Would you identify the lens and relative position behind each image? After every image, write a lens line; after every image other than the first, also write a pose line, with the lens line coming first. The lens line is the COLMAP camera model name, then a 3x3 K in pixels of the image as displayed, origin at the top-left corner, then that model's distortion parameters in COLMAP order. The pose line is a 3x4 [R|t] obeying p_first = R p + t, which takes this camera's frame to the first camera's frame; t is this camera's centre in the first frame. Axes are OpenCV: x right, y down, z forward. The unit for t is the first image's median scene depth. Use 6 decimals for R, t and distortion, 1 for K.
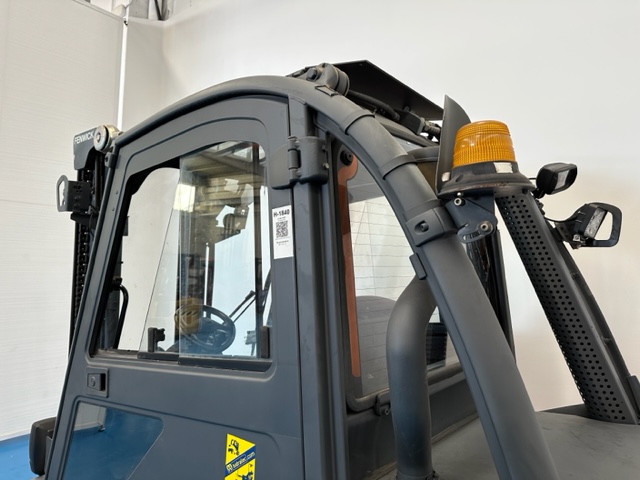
lens RADIAL K [[445.2, 0, 320.0], [0, 445.2, 240.0], [0, 0, 1]] dist [0.021764, -0.006012]
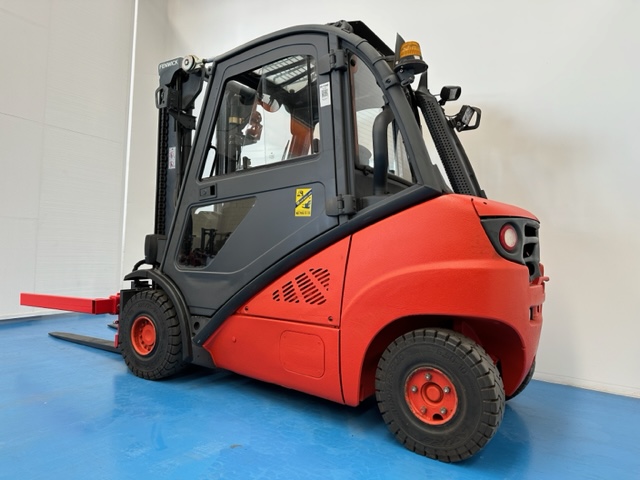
lens RADIAL K [[445.2, 0, 320.0], [0, 445.2, 240.0], [0, 0, 1]] dist [0.021764, -0.006012]
pose [[0.991887, 0.009704, 0.126748, -0.379282], [-0.013688, 0.999438, 0.030599, 0.634485], [-0.126380, -0.032086, 0.991463, -1.224475]]
